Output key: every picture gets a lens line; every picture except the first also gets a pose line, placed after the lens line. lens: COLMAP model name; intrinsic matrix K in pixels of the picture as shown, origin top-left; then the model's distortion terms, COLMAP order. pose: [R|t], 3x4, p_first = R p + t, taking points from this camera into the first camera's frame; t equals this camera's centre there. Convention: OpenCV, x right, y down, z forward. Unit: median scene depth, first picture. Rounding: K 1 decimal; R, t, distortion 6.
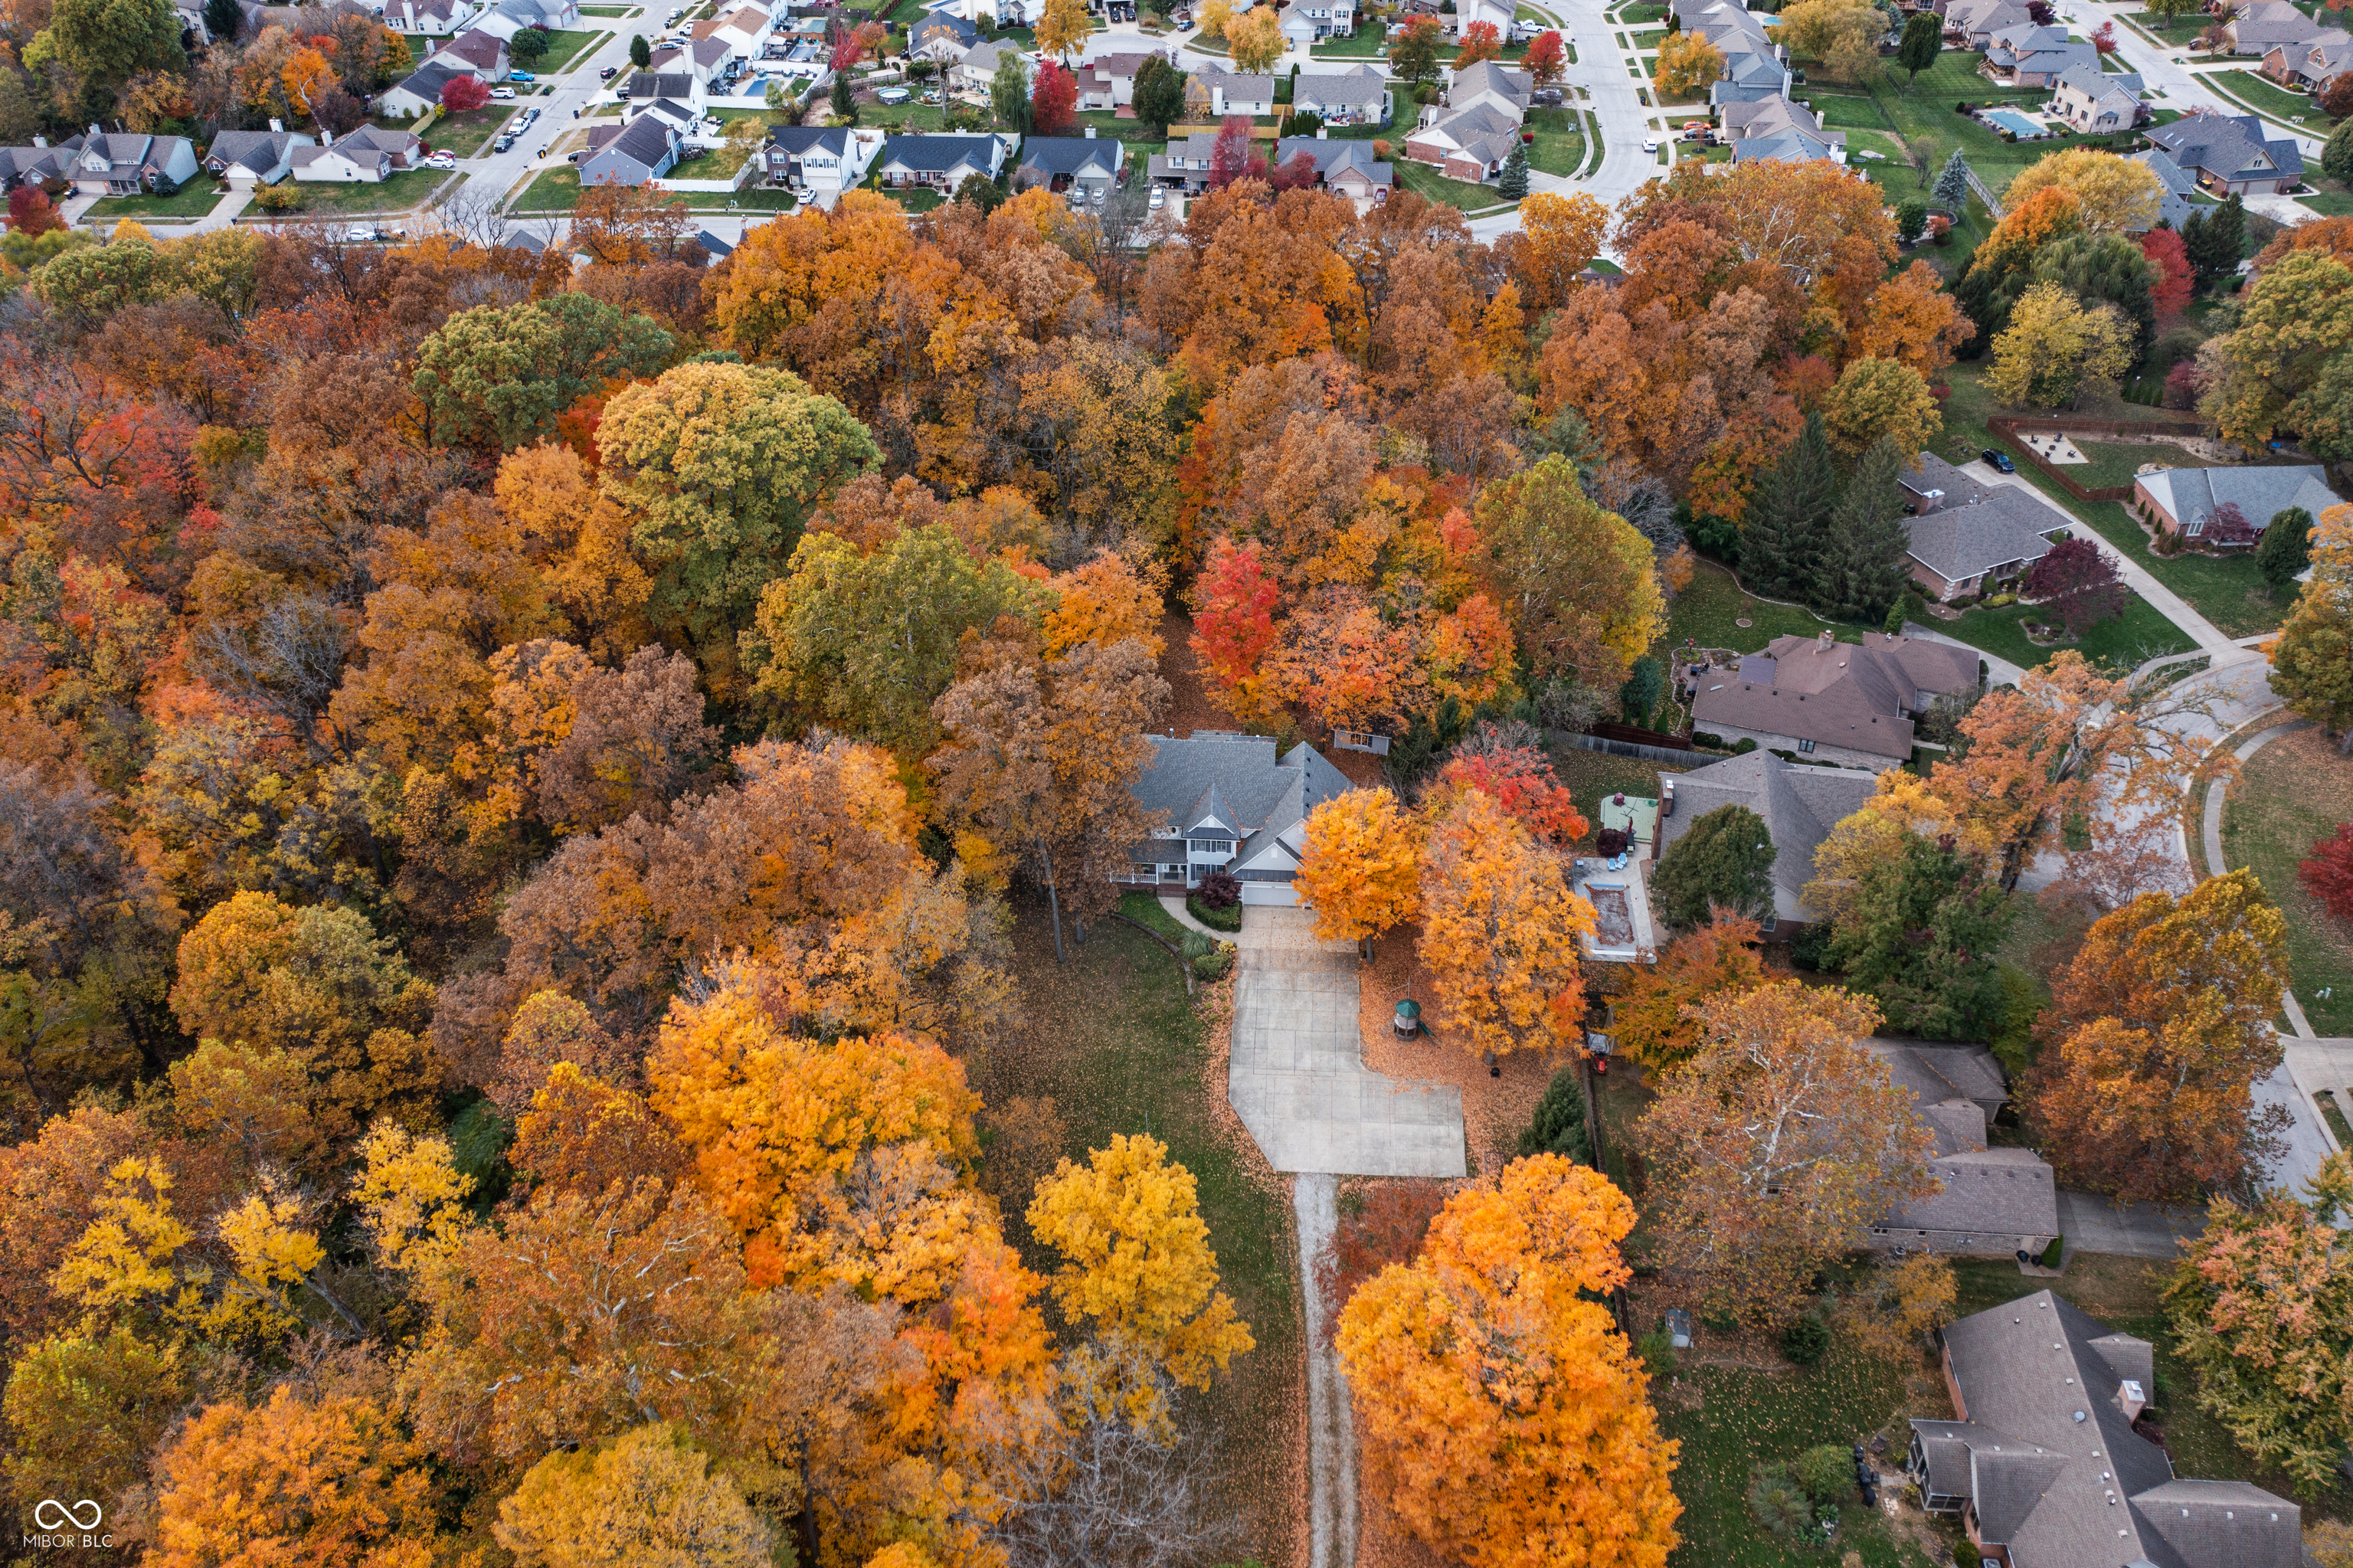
lens RADIAL K [[1832.1, 0, 1176.5], [0, 1832.1, 784.0], [0, 0, 1]] dist [-0.011981, 0.005894]
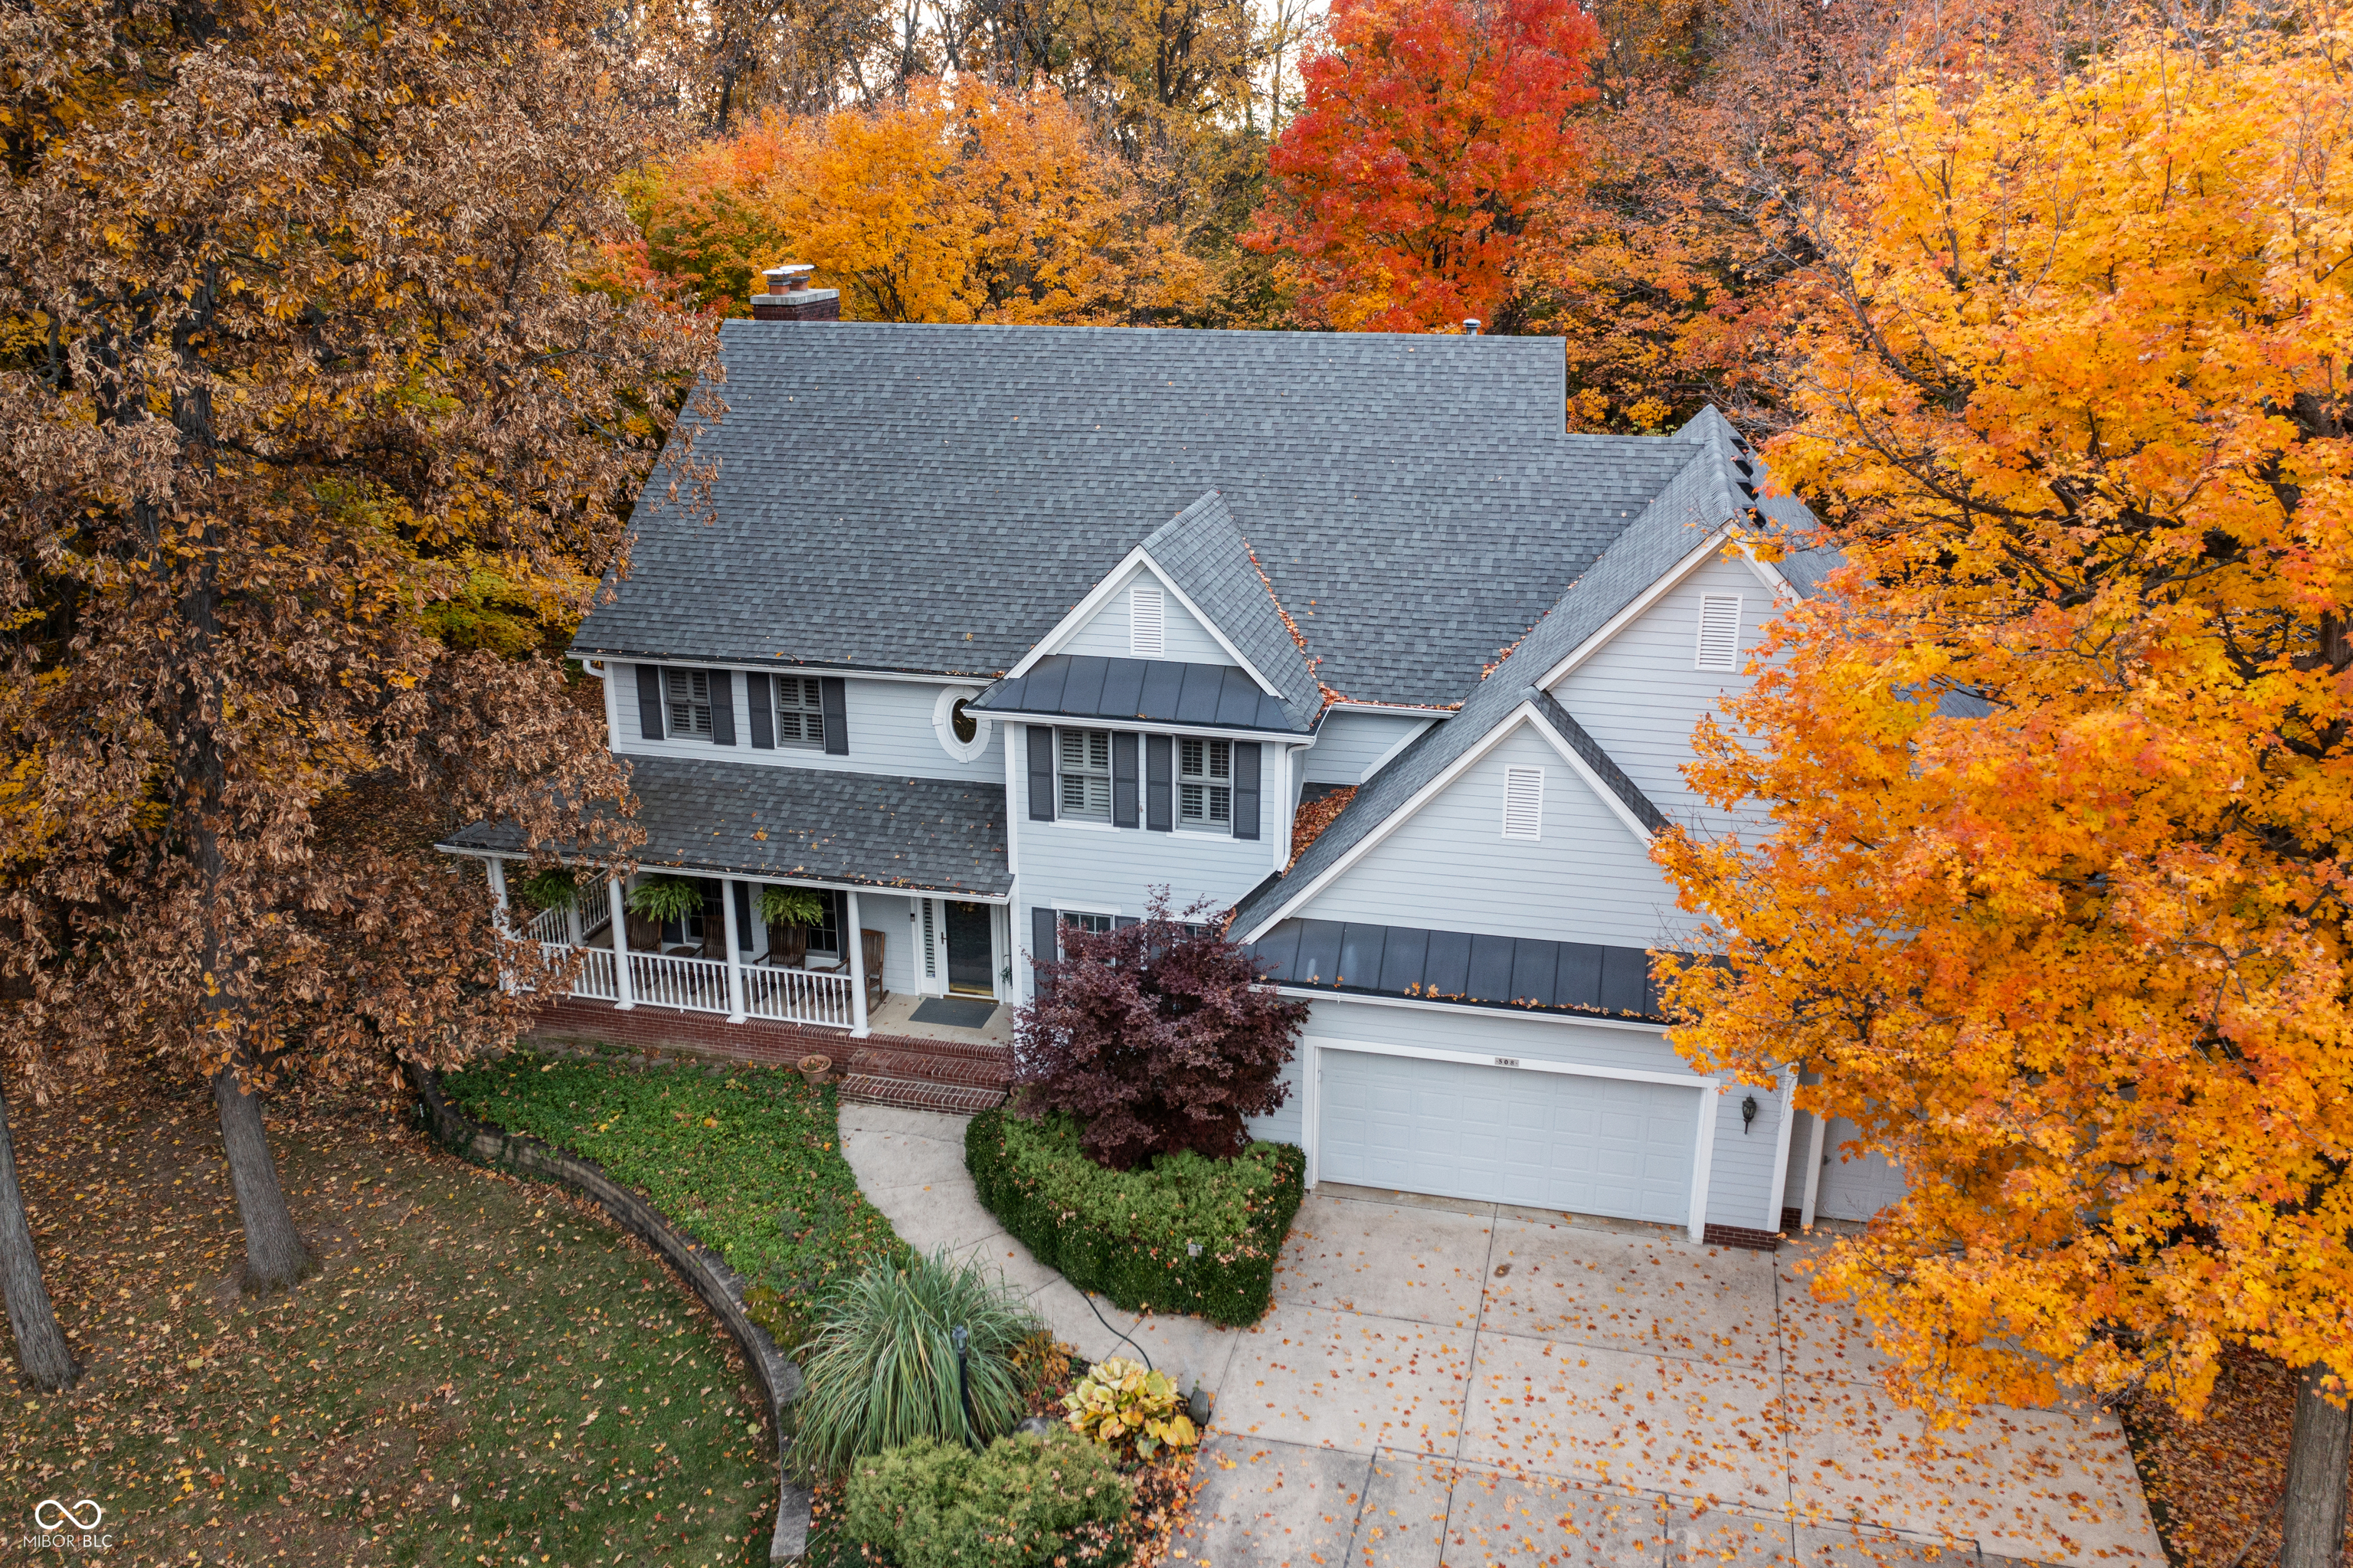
lens RADIAL K [[1832.1, 0, 1176.5], [0, 1832.1, 784.0], [0, 0, 1]] dist [-0.011981, 0.005894]
pose [[0.984137, 0.060850, -0.166646, 0.049889], [-0.112742, 0.939781, -0.322646, 0.087575], [0.136978, 0.336316, 0.931734, 0.848263]]
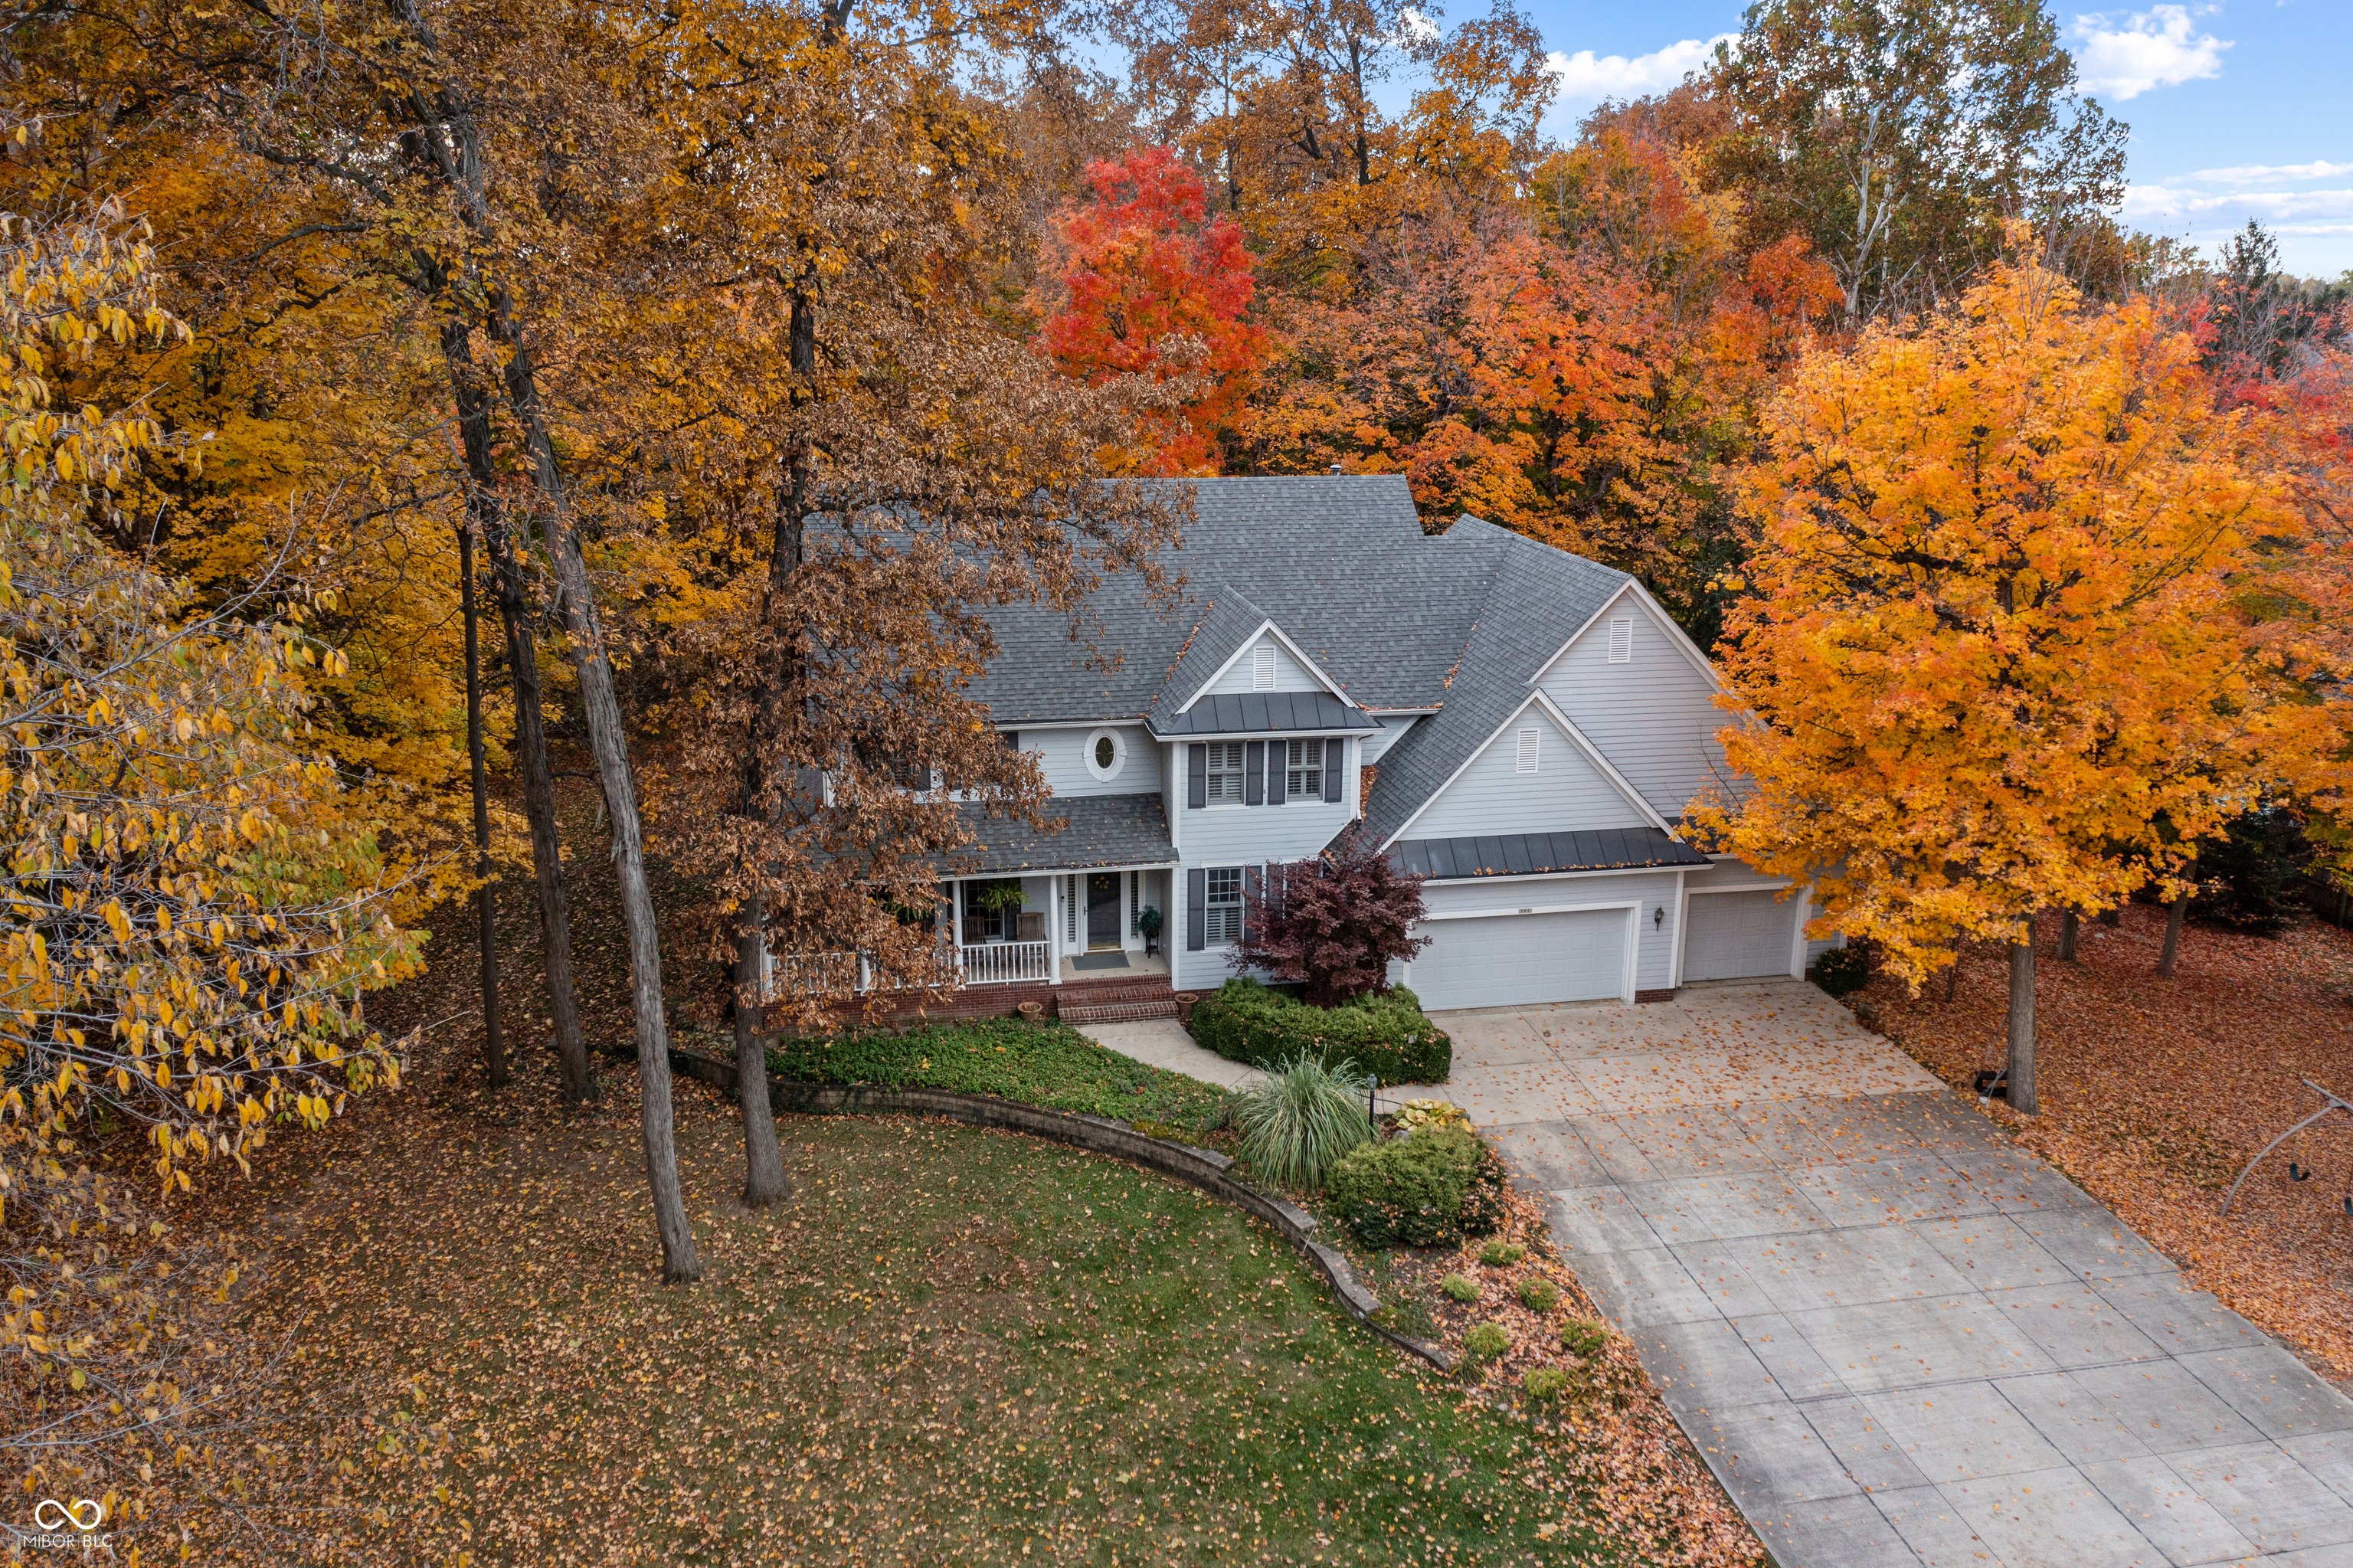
lens RADIAL K [[1832.1, 0, 1176.5], [0, 1832.1, 784.0], [0, 0, 1]] dist [-0.011981, 0.005894]
pose [[0.971812, -0.056990, 0.228763, -0.051838], [0.141063, 0.918038, -0.370549, 0.128126], [-0.188896, 0.392374, 0.900200, 0.776527]]
